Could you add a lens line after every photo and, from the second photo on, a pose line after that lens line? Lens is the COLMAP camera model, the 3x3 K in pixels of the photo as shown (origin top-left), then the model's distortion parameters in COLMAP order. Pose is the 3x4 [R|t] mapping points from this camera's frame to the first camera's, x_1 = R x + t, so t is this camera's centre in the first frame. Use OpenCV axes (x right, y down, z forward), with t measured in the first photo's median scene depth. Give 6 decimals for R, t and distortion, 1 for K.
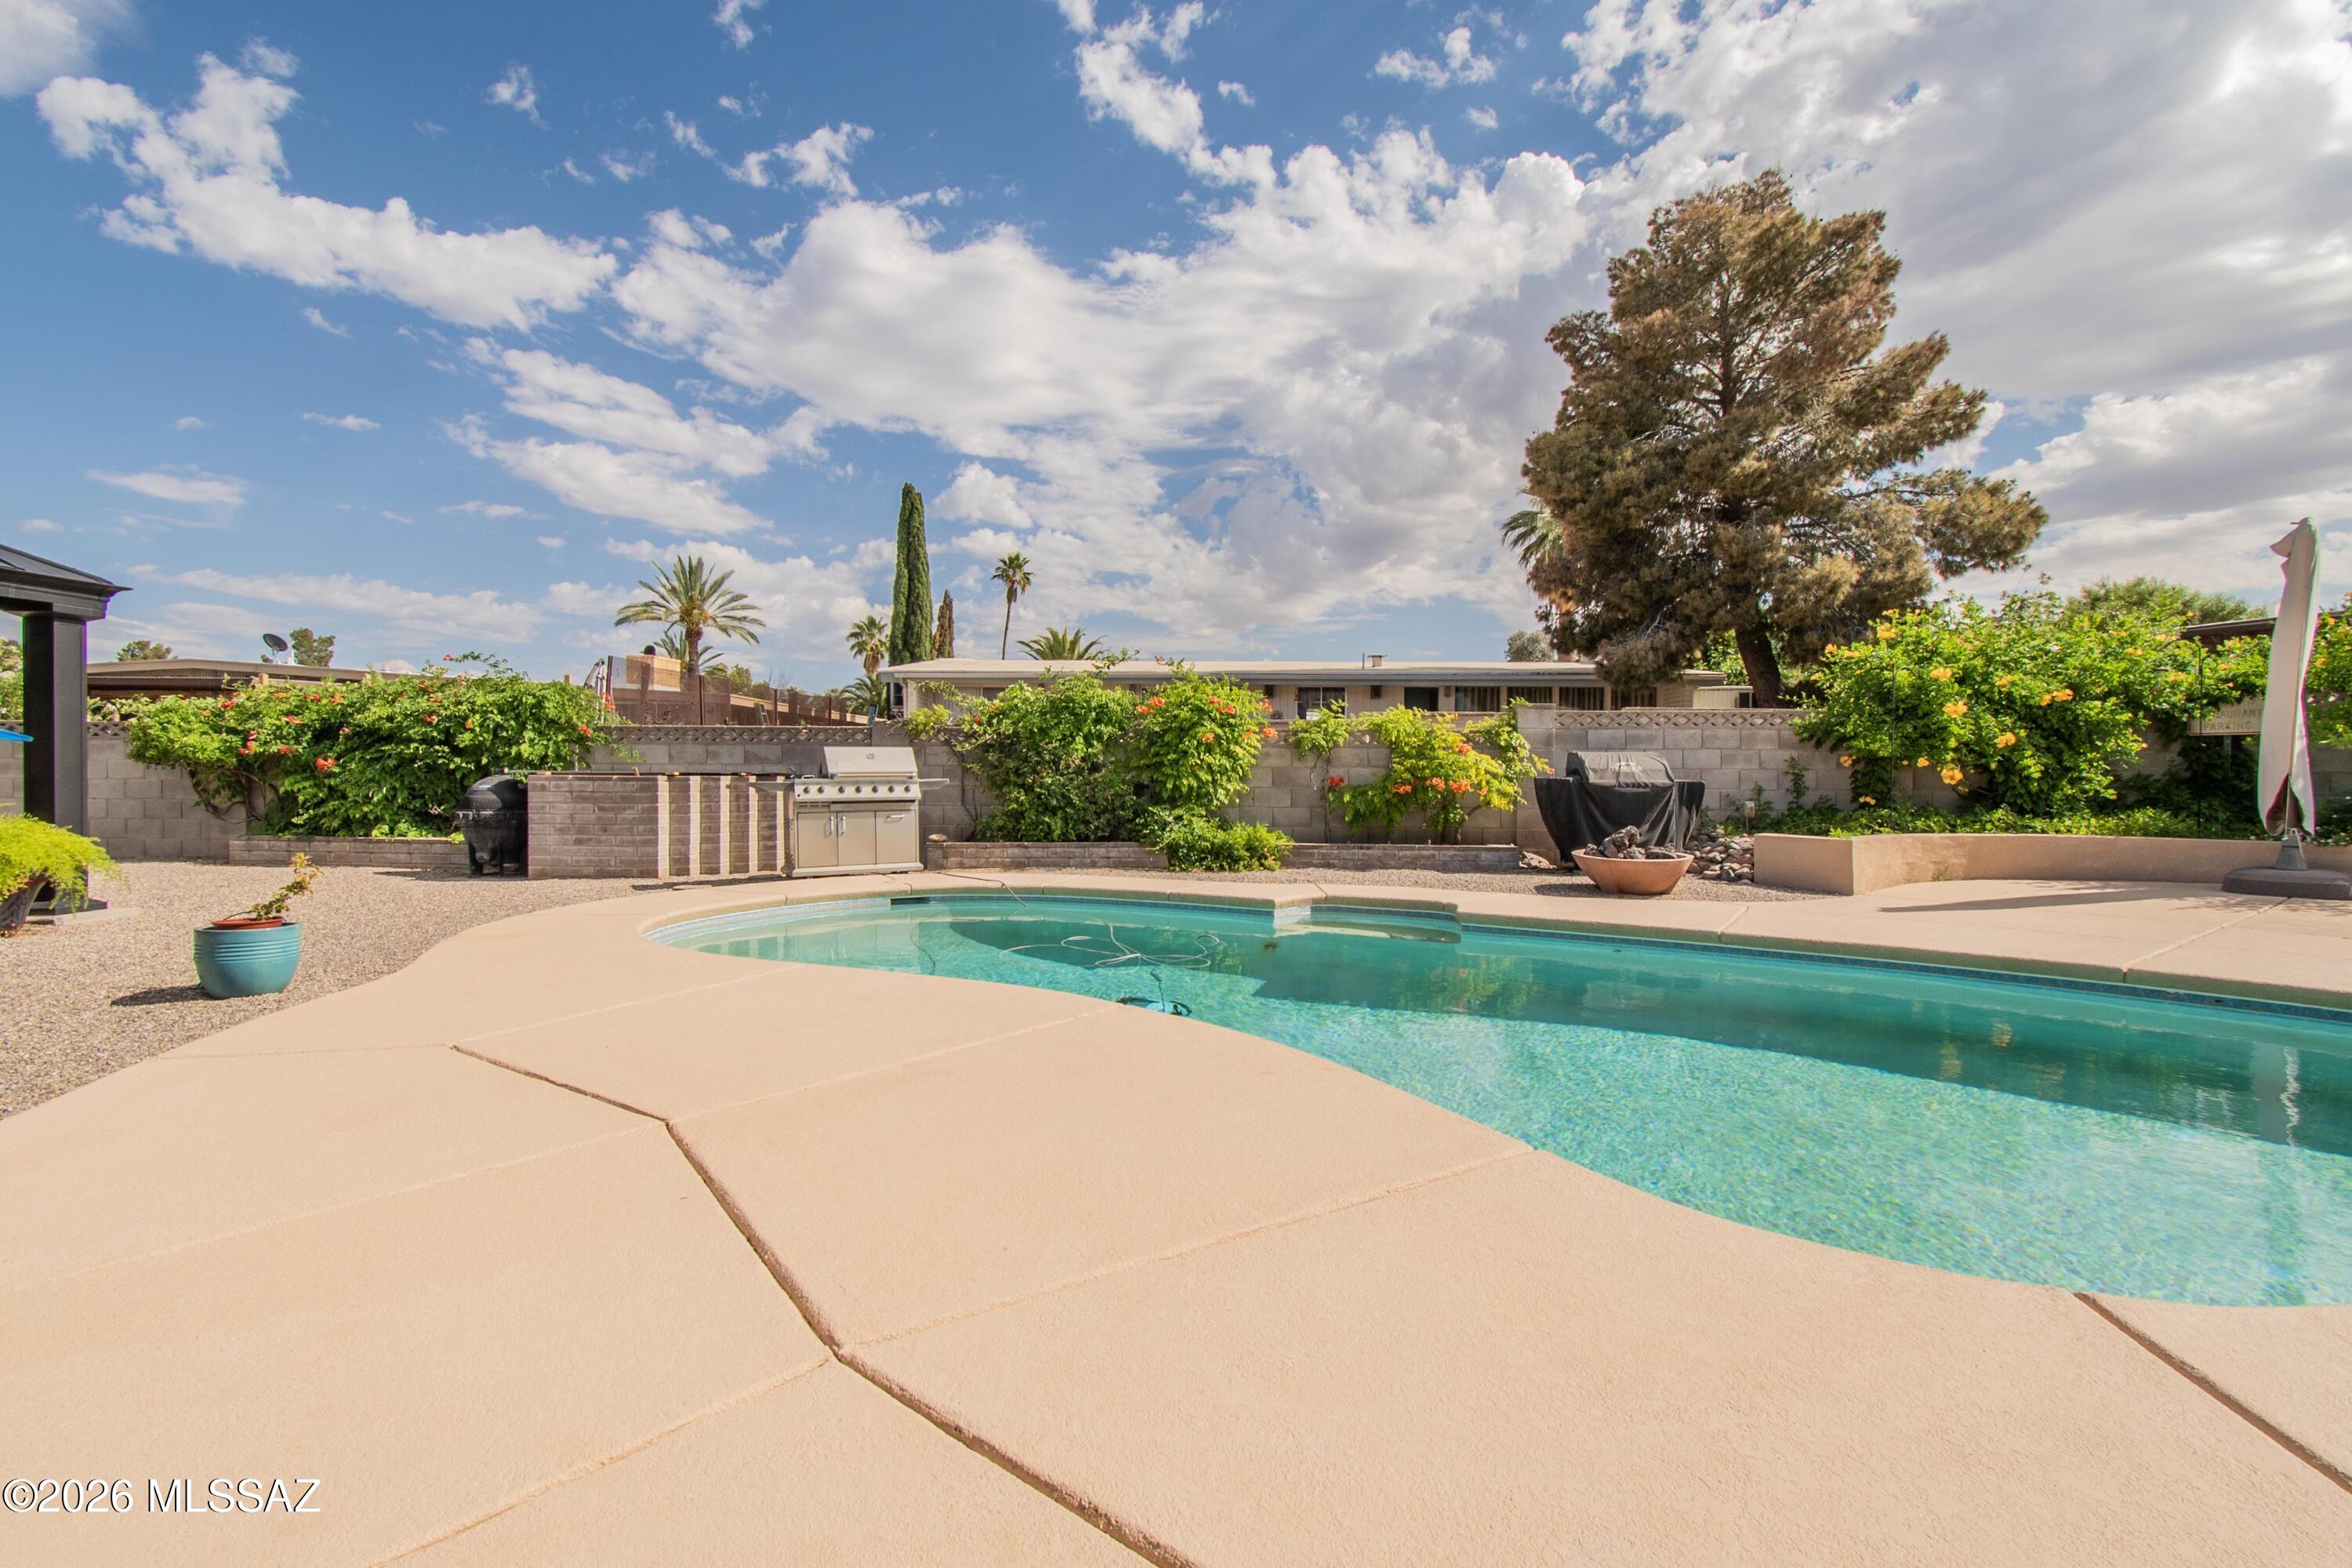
lens RADIAL K [[1046.9, 0, 1176.0], [0, 1046.9, 784.0], [0, 0, 1]] dist [0.003243, -0.000659]
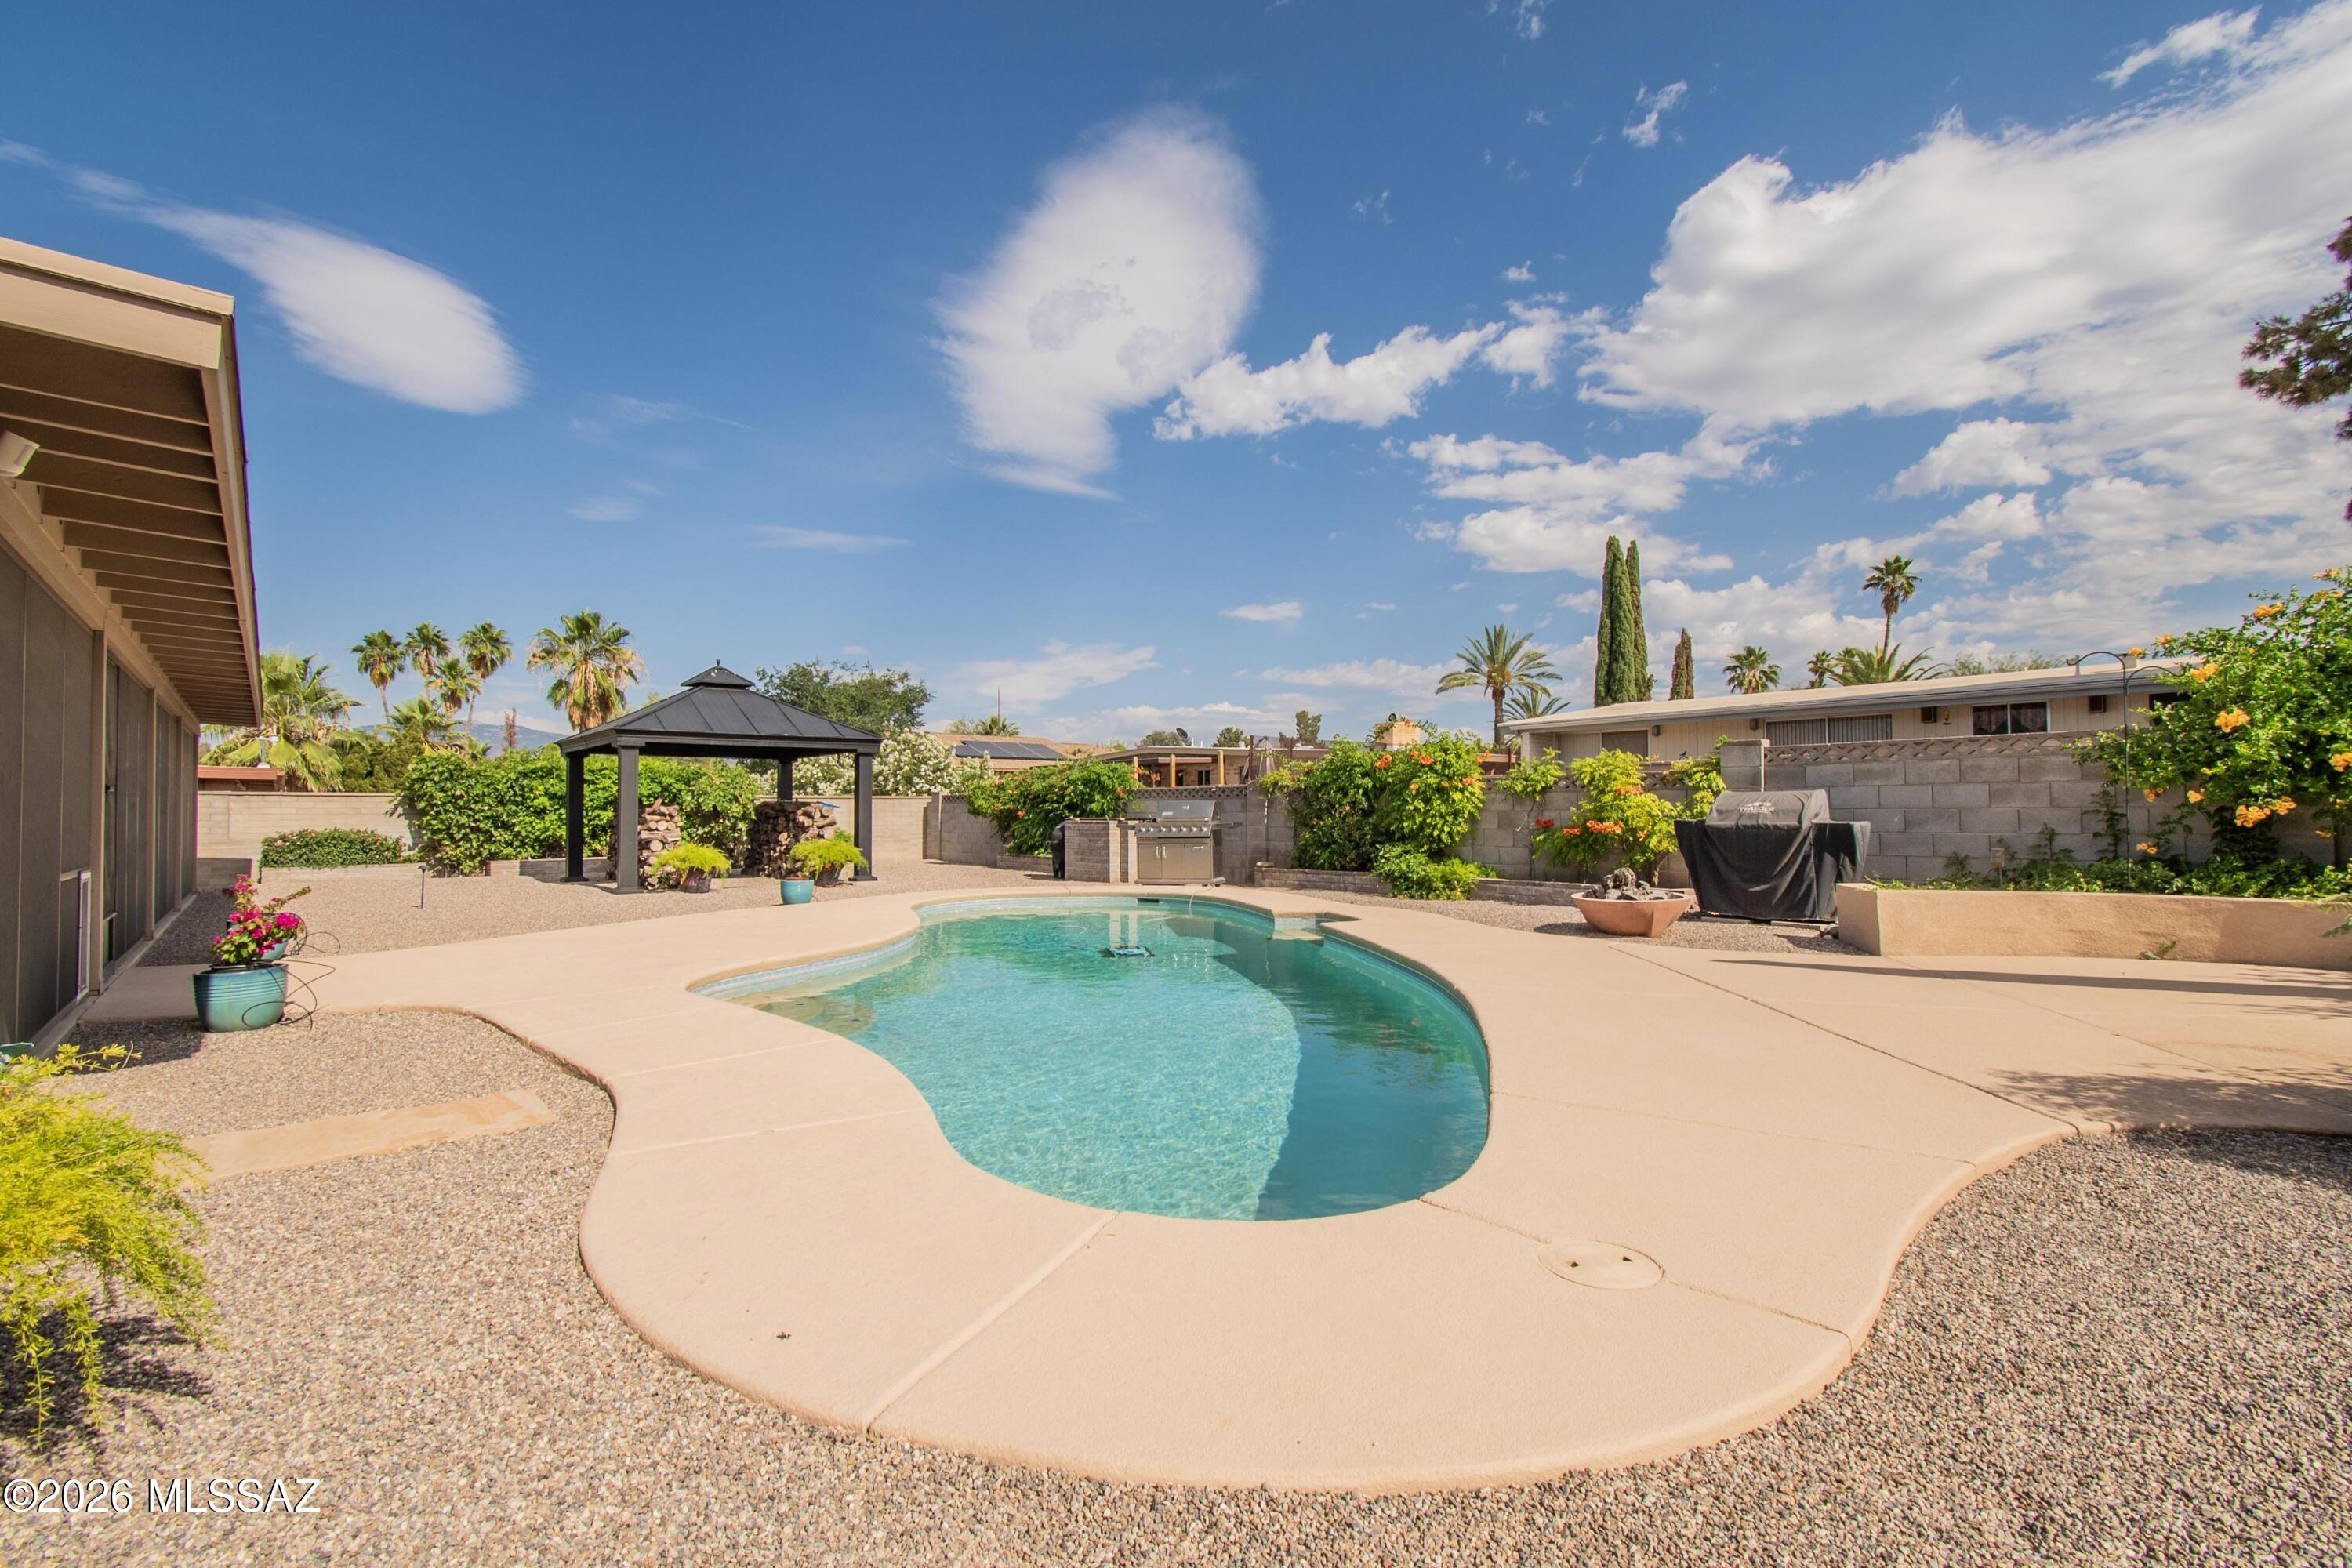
lens RADIAL K [[1050.8, 0, 1178.3], [0, 1050.8, 817.5], [0, 0, 1]] dist [0.001232, -0.000521]
pose [[0.650179, -0.005759, -0.759759, 0.755788], [-0.000291, 0.999969, -0.007829, -0.000205], [0.759781, 0.005312, 0.650158, 0.010564]]
